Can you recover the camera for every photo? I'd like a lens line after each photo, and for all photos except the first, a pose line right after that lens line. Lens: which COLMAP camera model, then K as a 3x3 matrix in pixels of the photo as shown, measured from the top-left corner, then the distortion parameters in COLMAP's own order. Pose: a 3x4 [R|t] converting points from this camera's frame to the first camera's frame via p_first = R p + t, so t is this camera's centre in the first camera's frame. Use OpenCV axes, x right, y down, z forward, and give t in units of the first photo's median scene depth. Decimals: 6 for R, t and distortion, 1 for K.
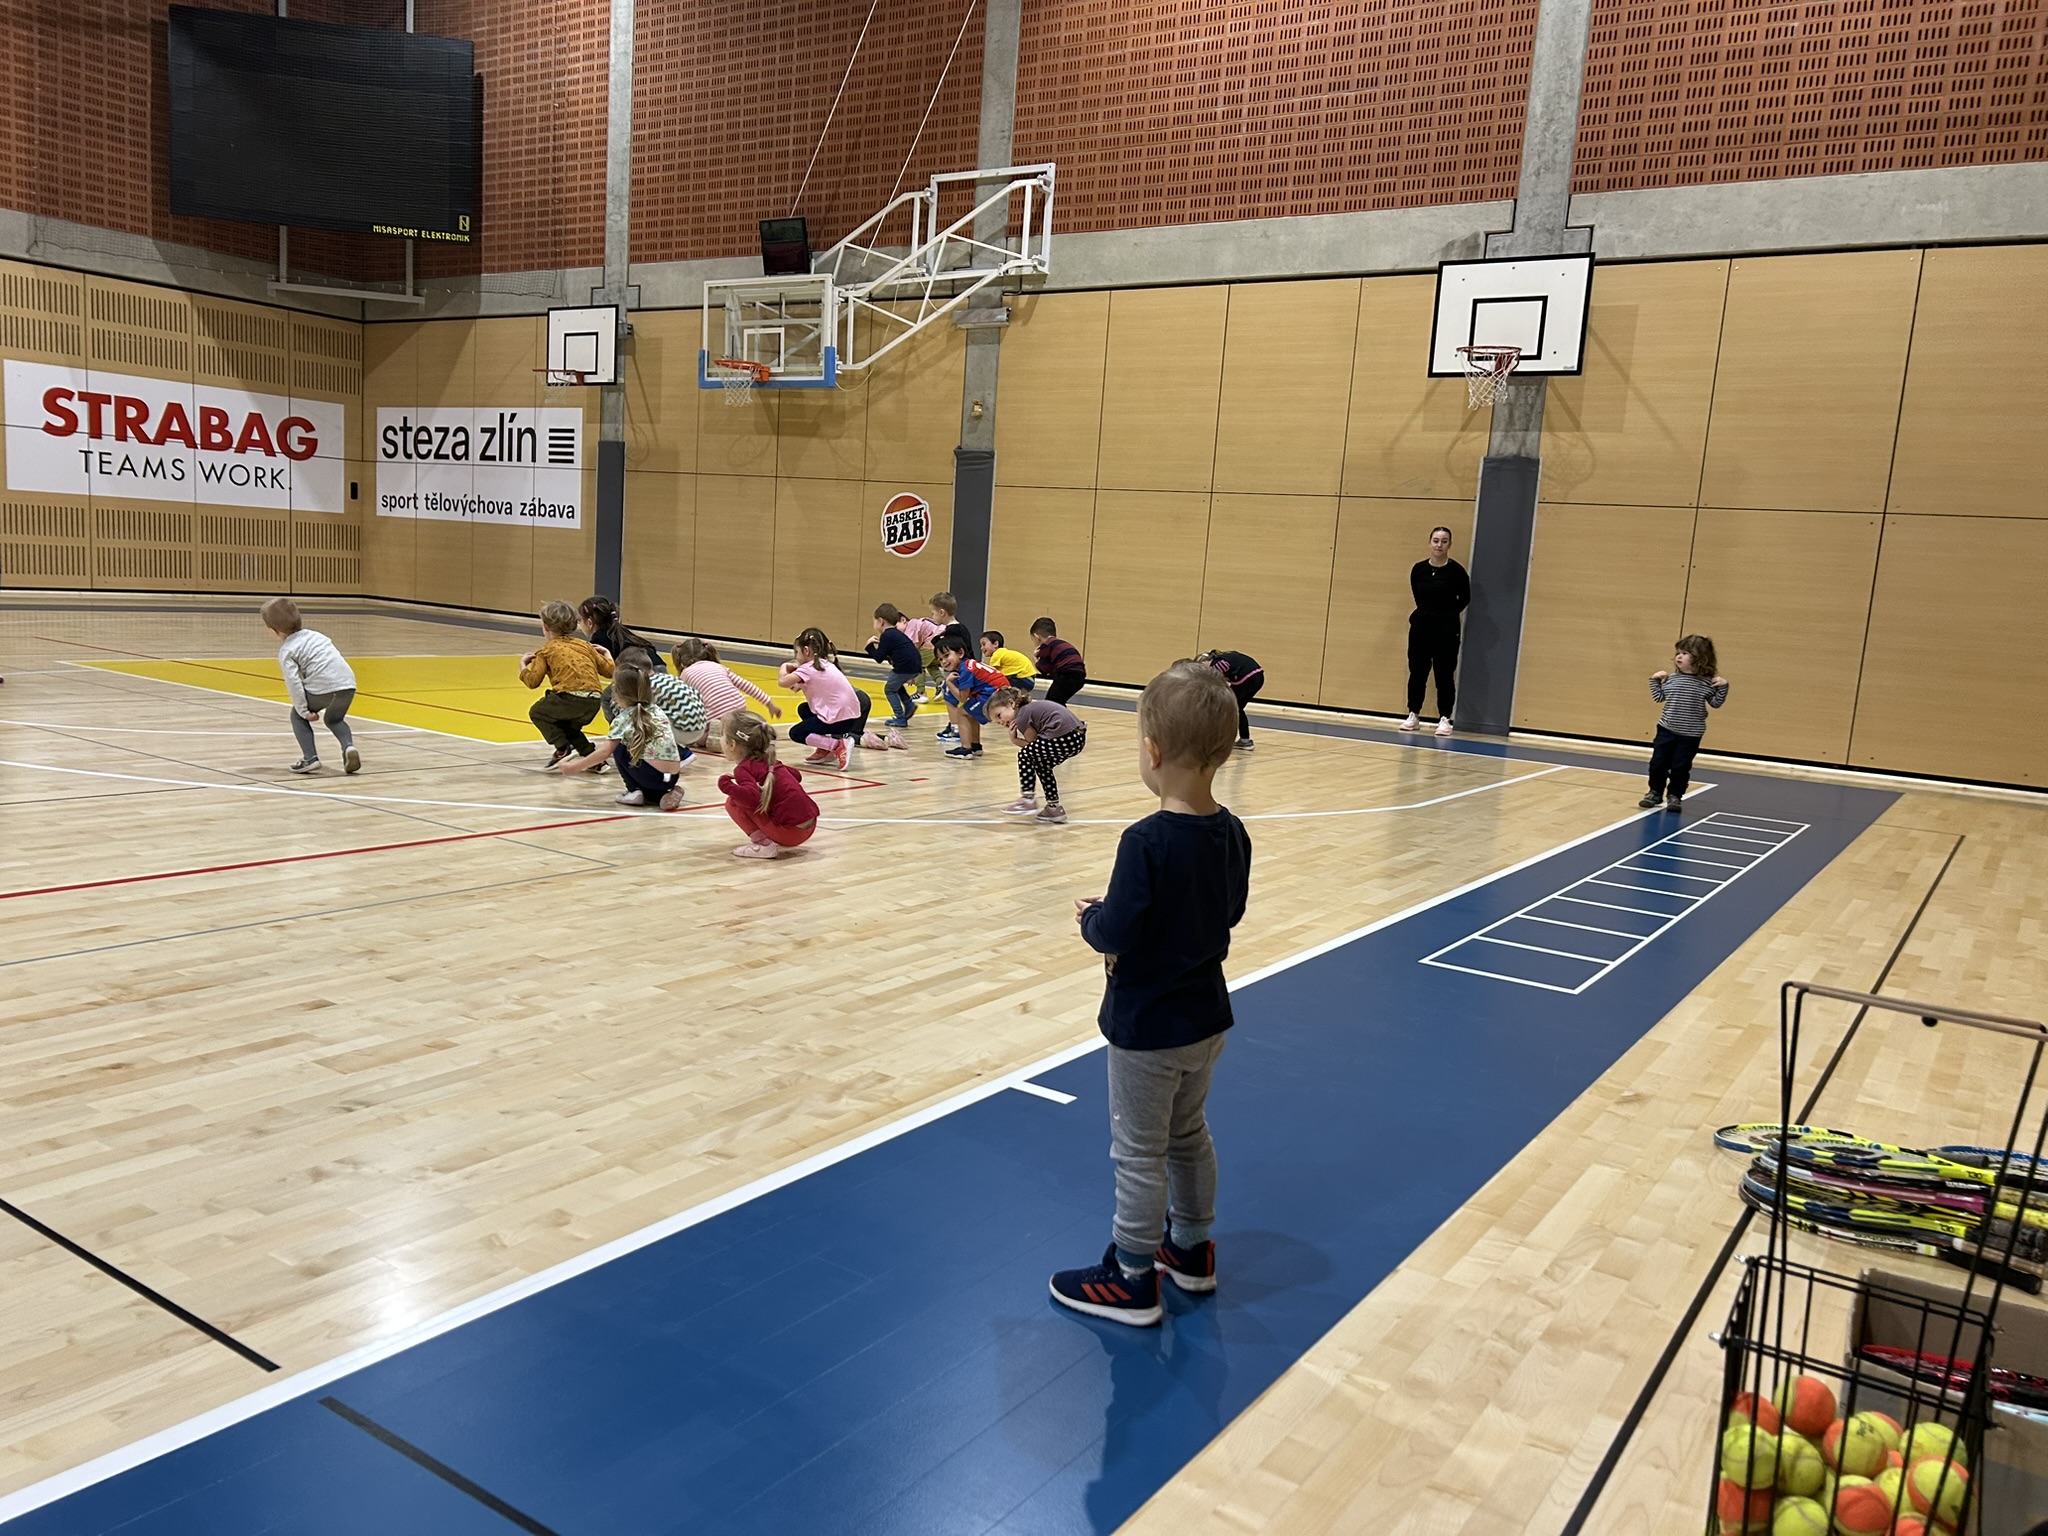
lens RADIAL K [[1536.5, 0, 1014.4], [0, 1536.5, 787.7], [0, 0, 1]] dist [0.057303, -0.060776]
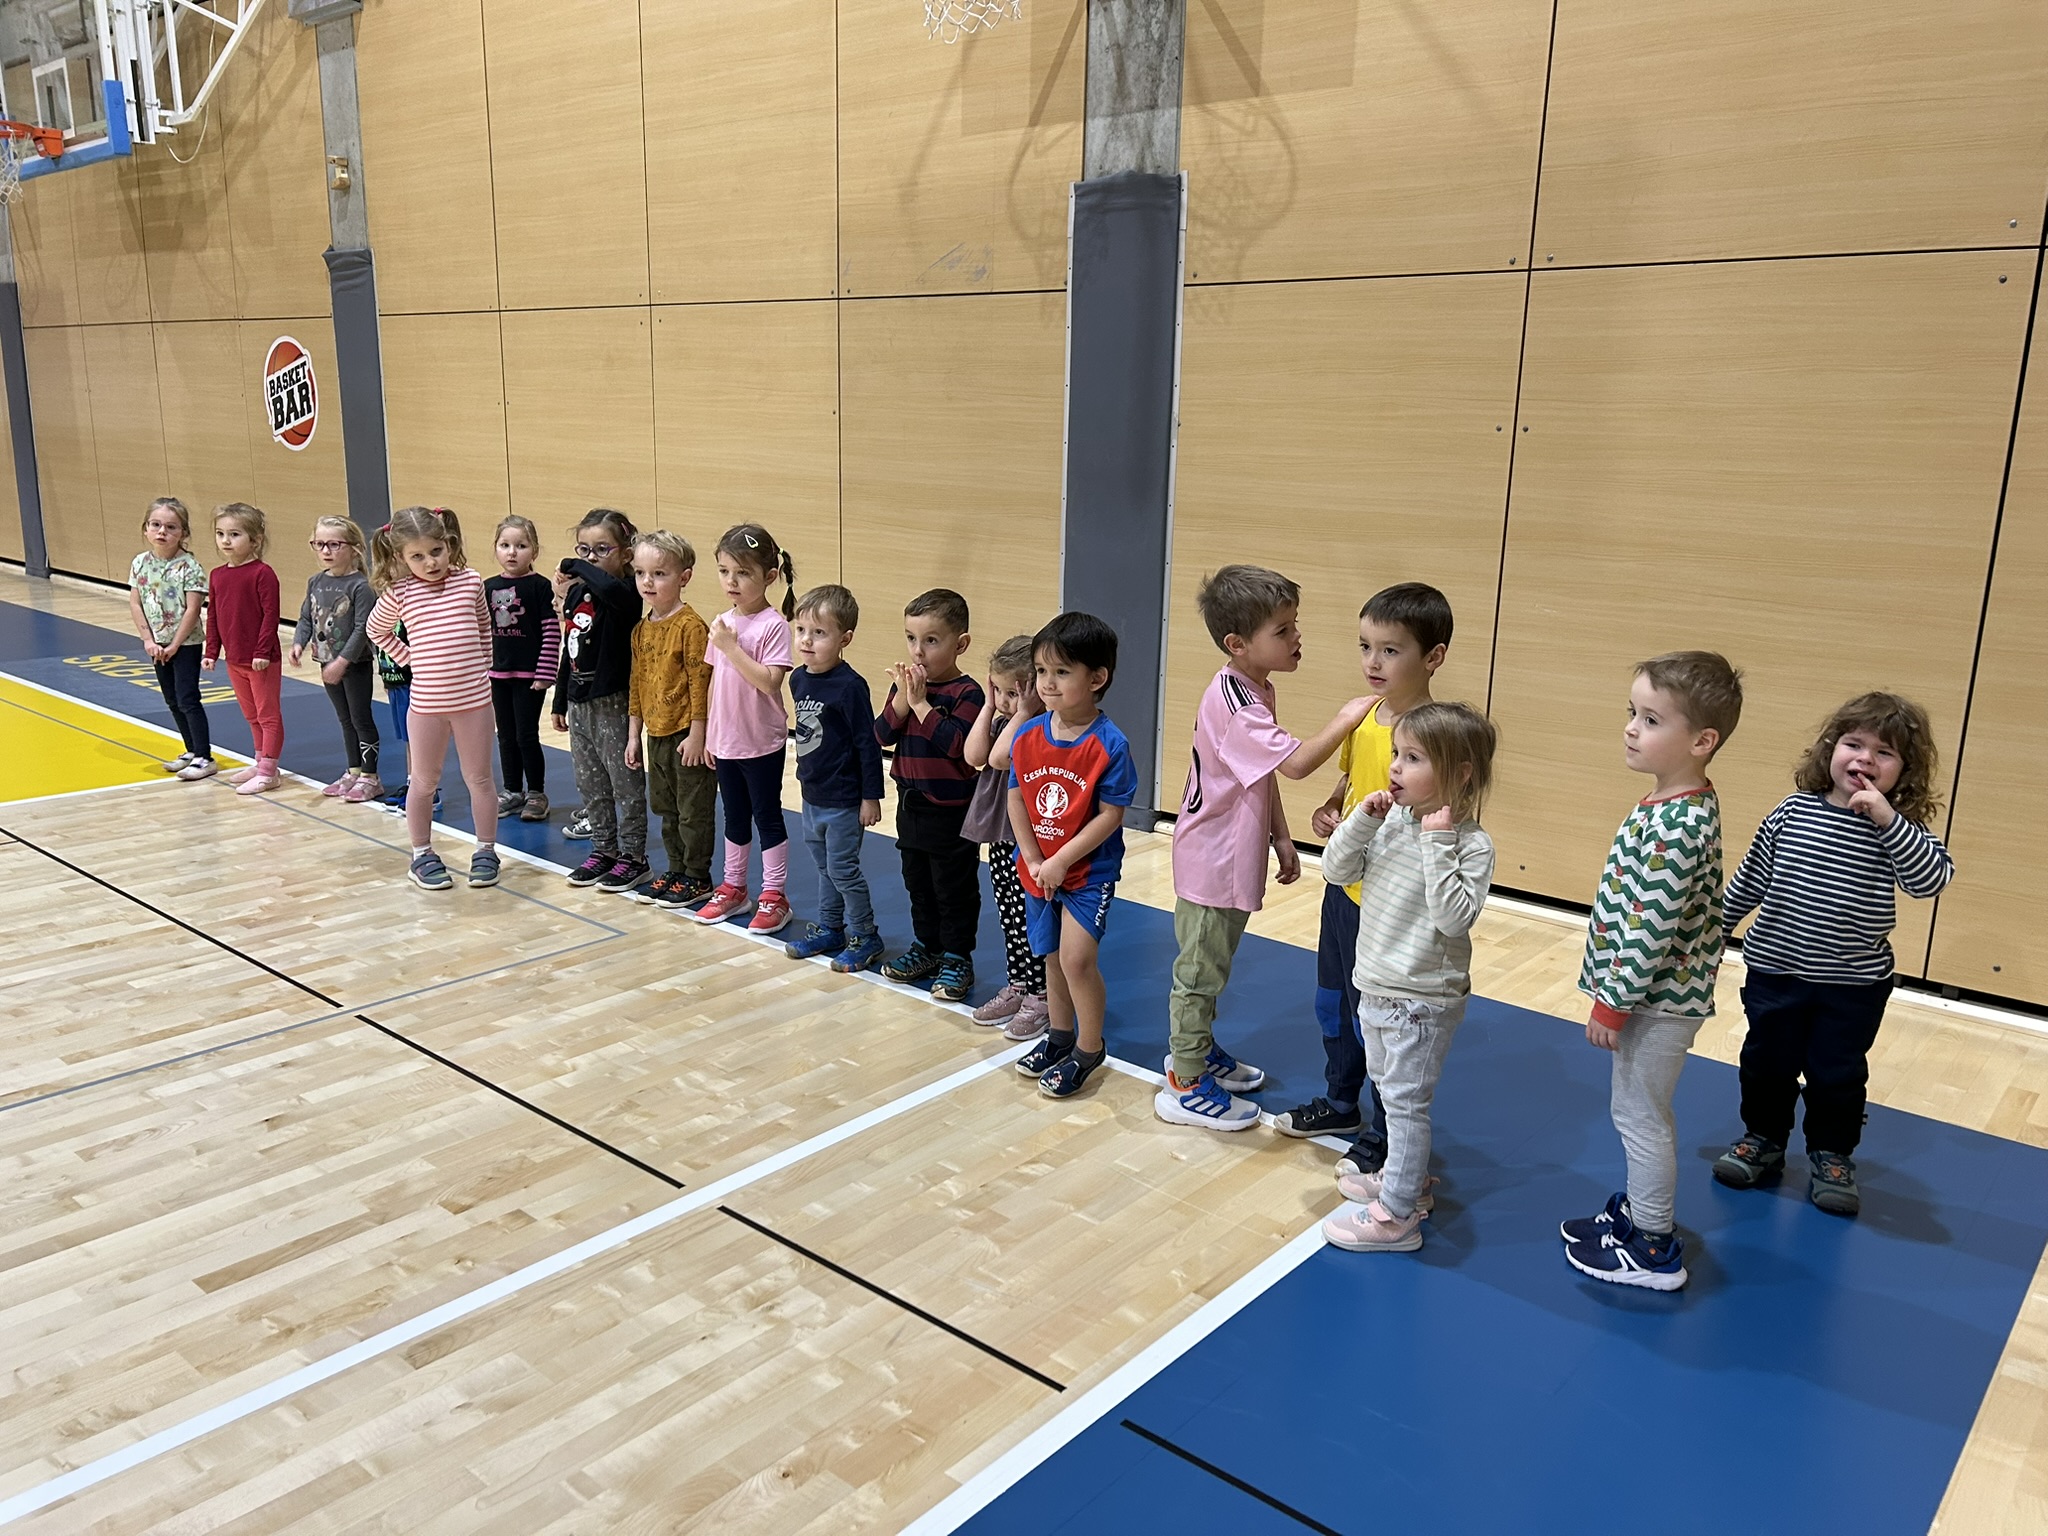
lens RADIAL K [[1536.5, 0, 1033.1], [0, 1536.5, 766.1], [0, 0, 1]] dist [0.057303, -0.060776]
pose [[0.994126, -0.019940, -0.106379, 0.261015], [0.027674, 0.997040, 0.071729, -0.066312], [0.104634, -0.074251, 0.991735, 0.441416]]
